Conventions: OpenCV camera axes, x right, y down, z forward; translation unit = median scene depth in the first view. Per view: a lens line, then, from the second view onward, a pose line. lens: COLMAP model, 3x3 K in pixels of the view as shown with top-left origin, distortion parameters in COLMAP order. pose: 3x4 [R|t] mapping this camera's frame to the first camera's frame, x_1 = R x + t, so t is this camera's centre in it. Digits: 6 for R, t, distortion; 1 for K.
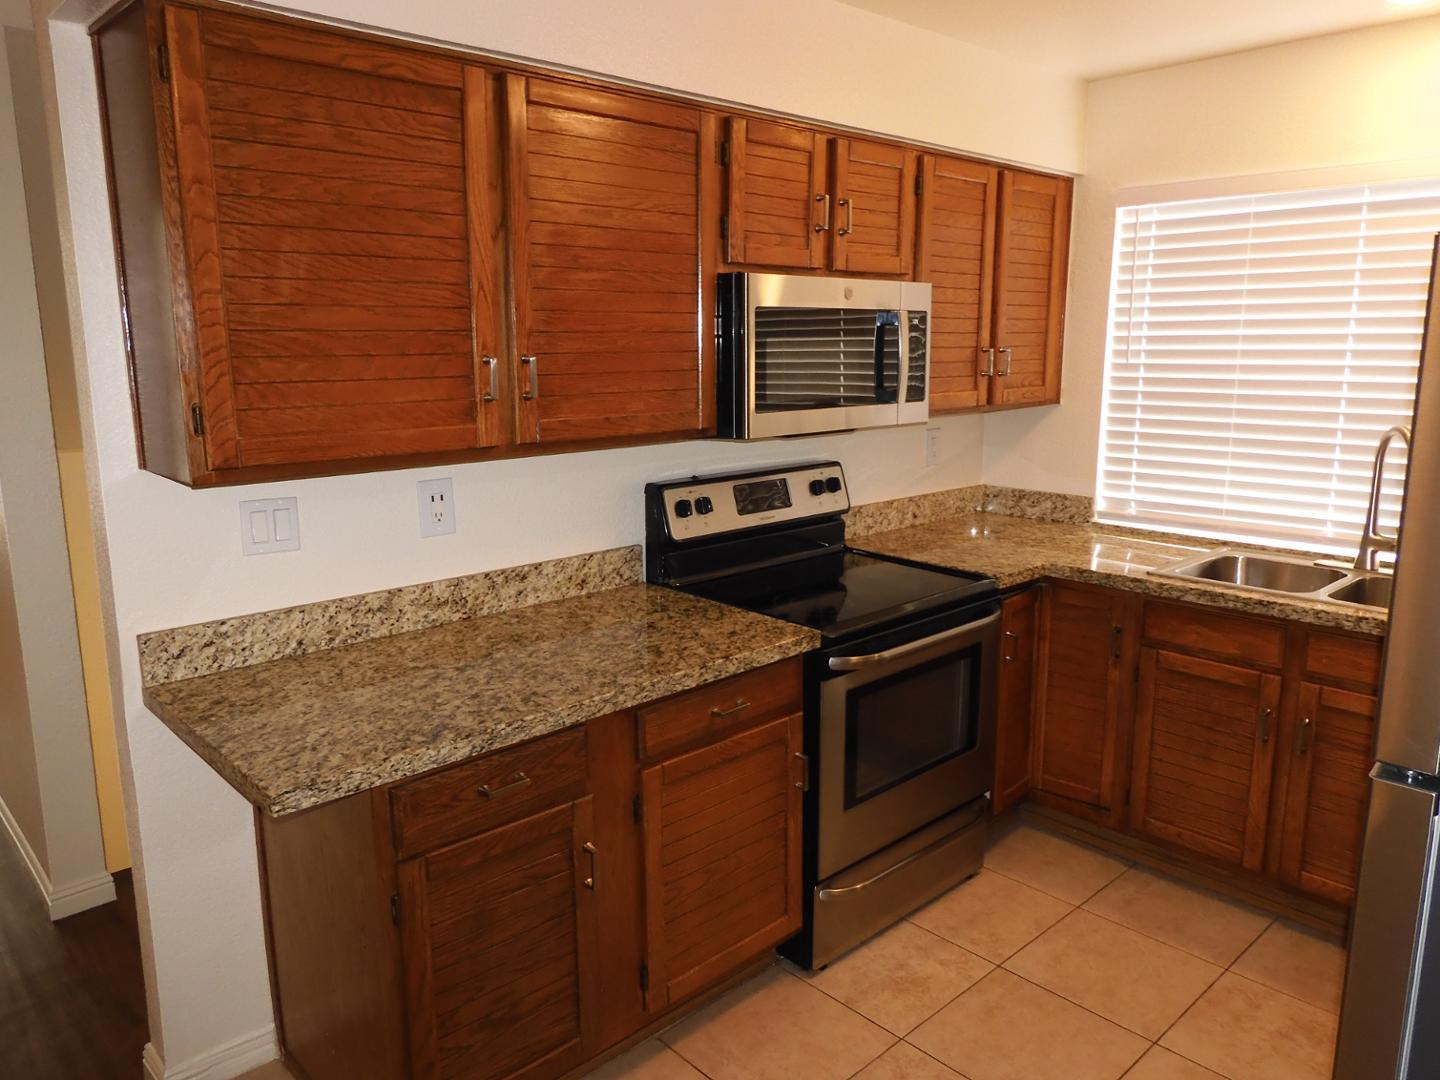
lens RADIAL K [[1033.7, 0, 720.0], [0, 1033.7, 540.0], [0, 0, 1]] dist [-0.017546, 0.000550]
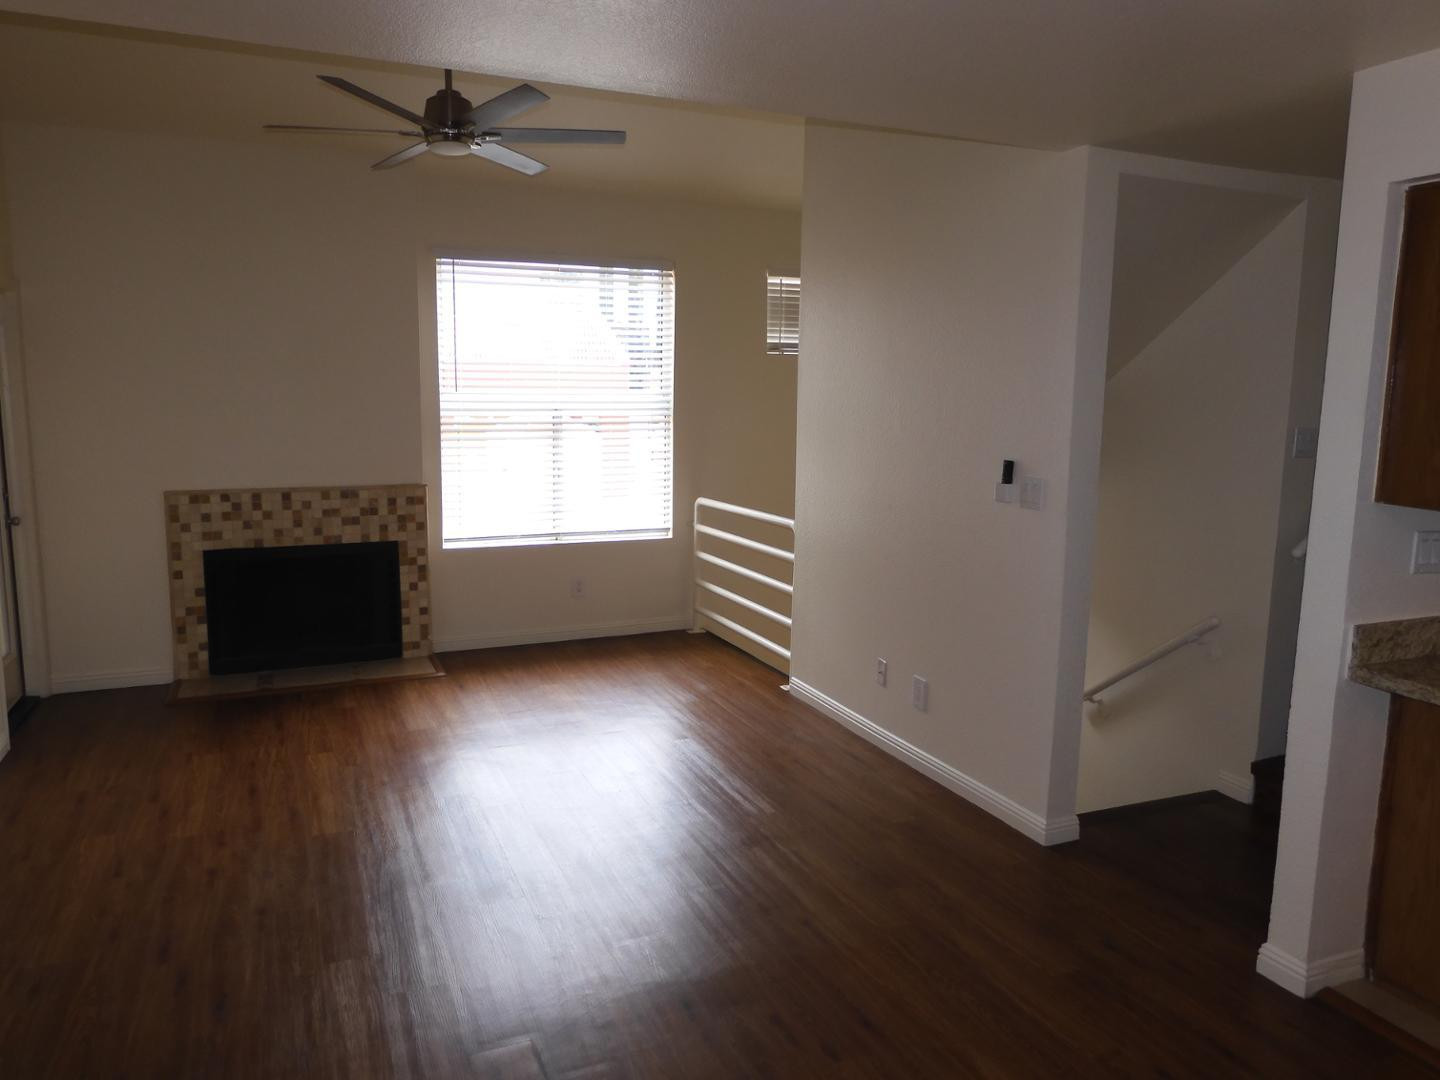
lens RADIAL K [[1038.6, 0, 720.5], [0, 1038.6, 536.5], [0, 0, 1]] dist [0.007254, -0.002020]
pose [[0.941796, 0.065731, -0.329697, -0.707119], [-0.082799, 0.995842, -0.037981, 0.074380], [0.325830, 0.063069, 0.943322, -0.448437]]
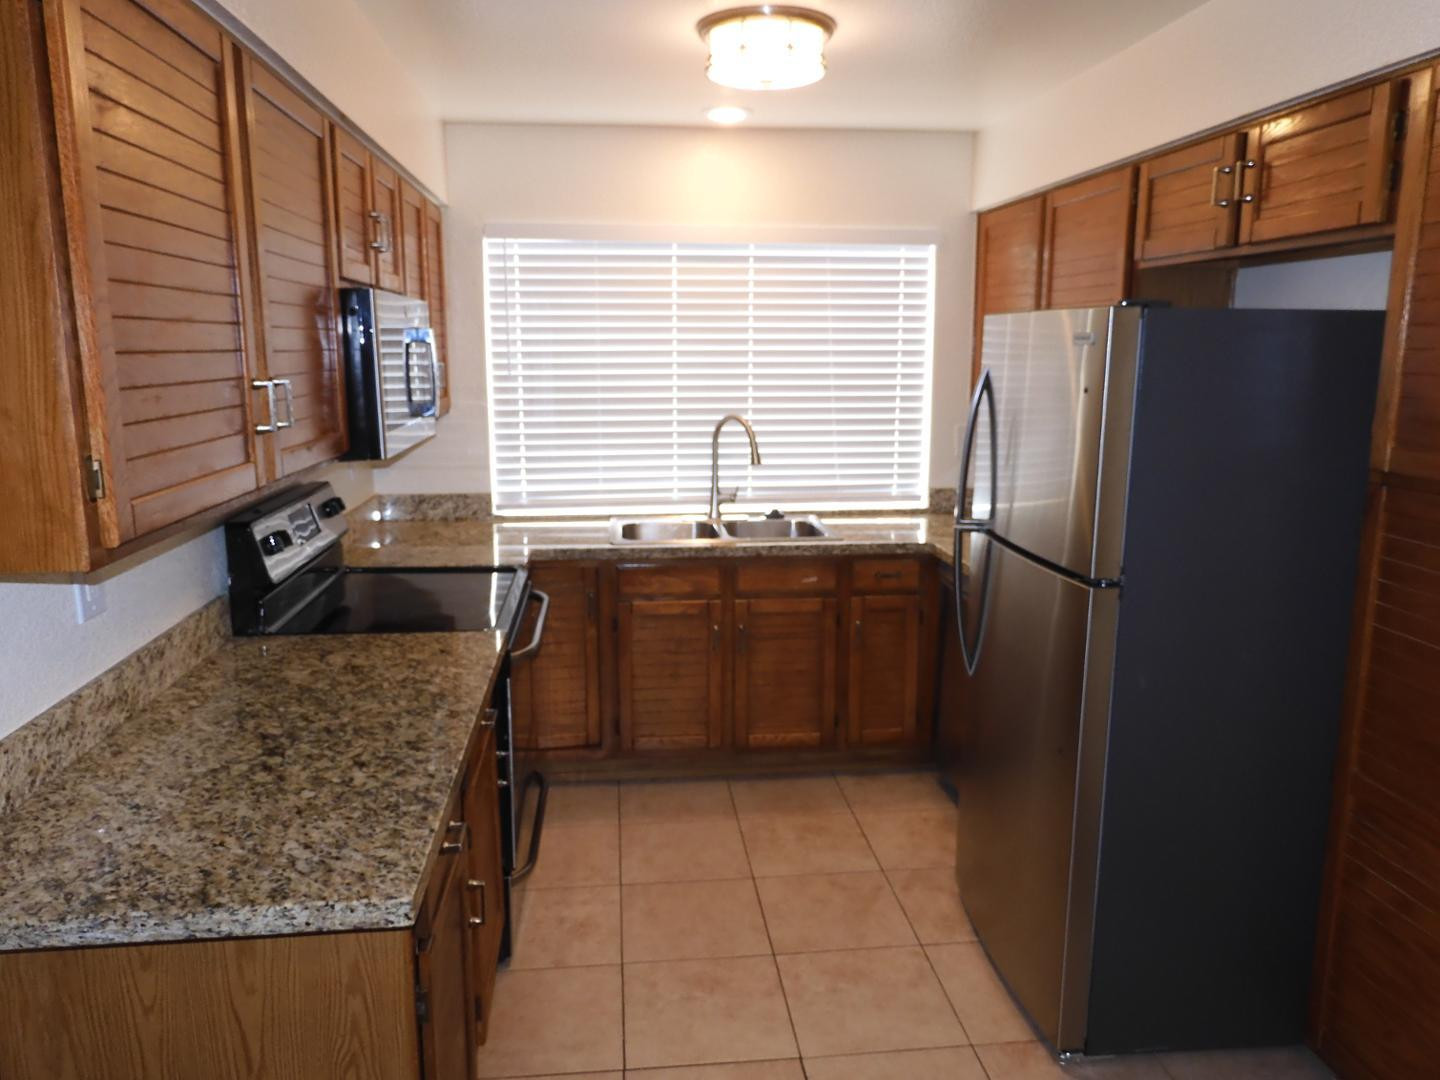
lens RADIAL K [[1038.6, 0, 720.5], [0, 1038.6, 536.5], [0, 0, 1]] dist [0.007254, -0.002020]
pose [[0.599313, -0.140956, 0.788007, -0.570486], [0.150600, 0.986652, 0.061951, -0.039543], [-0.786221, 0.081546, 0.612541, 0.152491]]
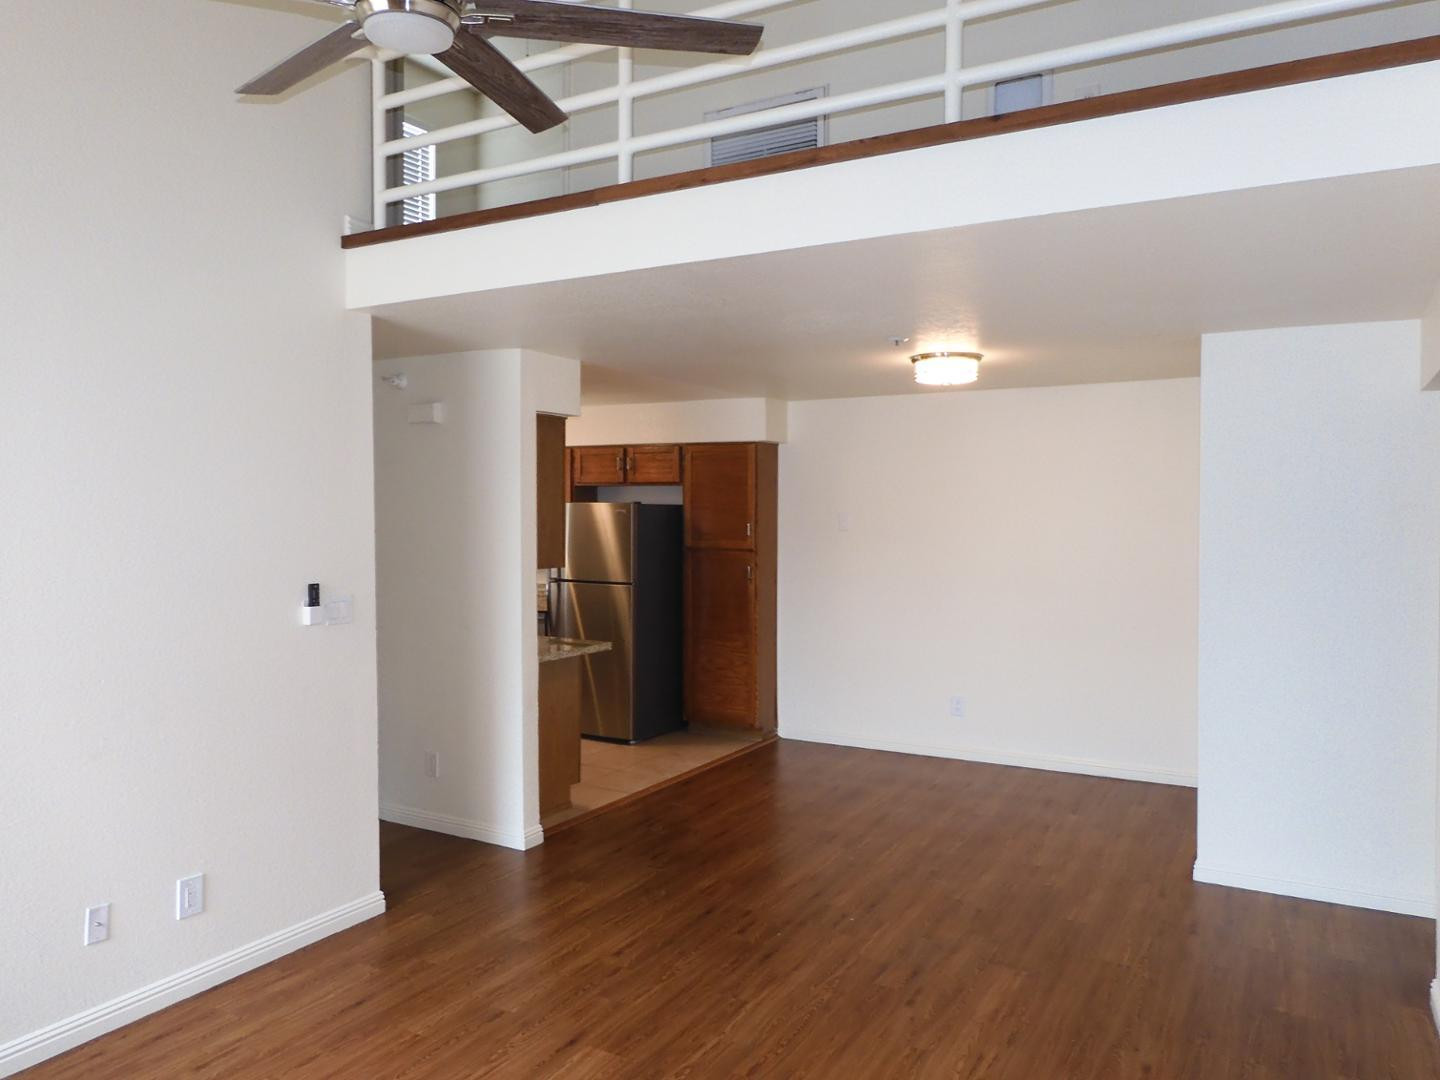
lens RADIAL K [[1038.6, 0, 720.5], [0, 1038.6, 536.5], [0, 0, 1]] dist [0.007254, -0.002020]
pose [[-0.293910, -0.026120, 0.955476, -2.520502], [0.180523, 0.980119, 0.082324, -0.222840], [-0.938631, 0.196681, -0.283352, 0.998325]]
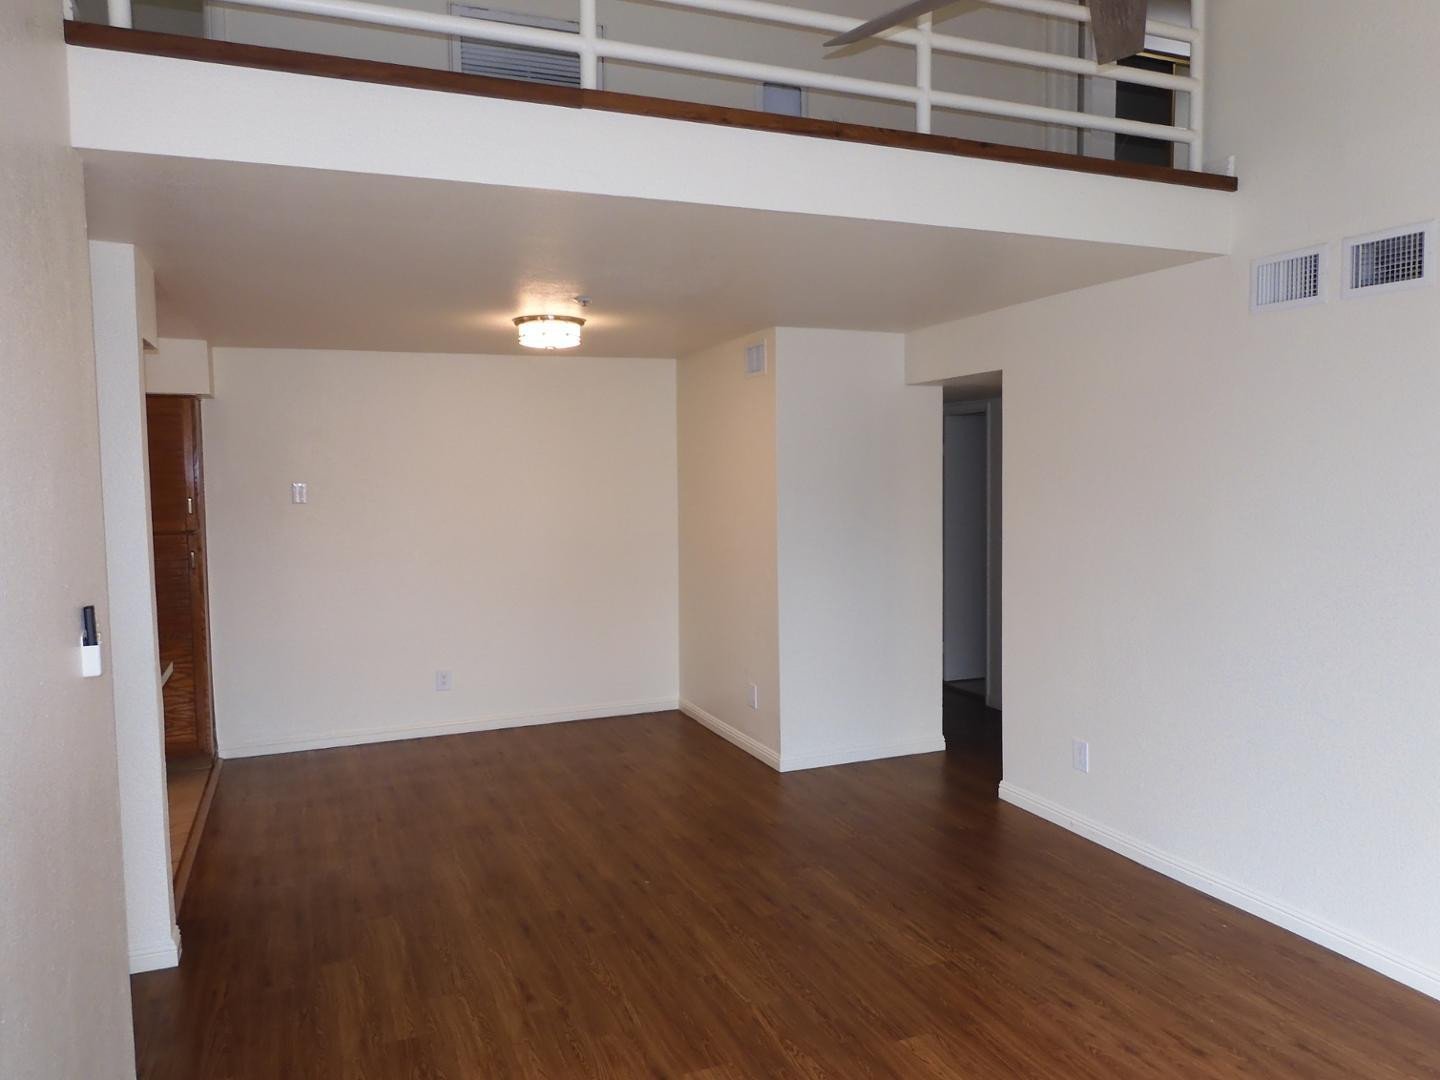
lens RADIAL K [[1037.3, 0, 724.5], [0, 1037.3, 538.6], [0, 0, 1]] dist [0.002087, 0.001644]
pose [[-0.935618, -0.008151, 0.352920, -1.694107], [0.081677, 0.967608, 0.238881, -0.371463], [-0.343435, 0.252327, -0.904646, 1.787781]]
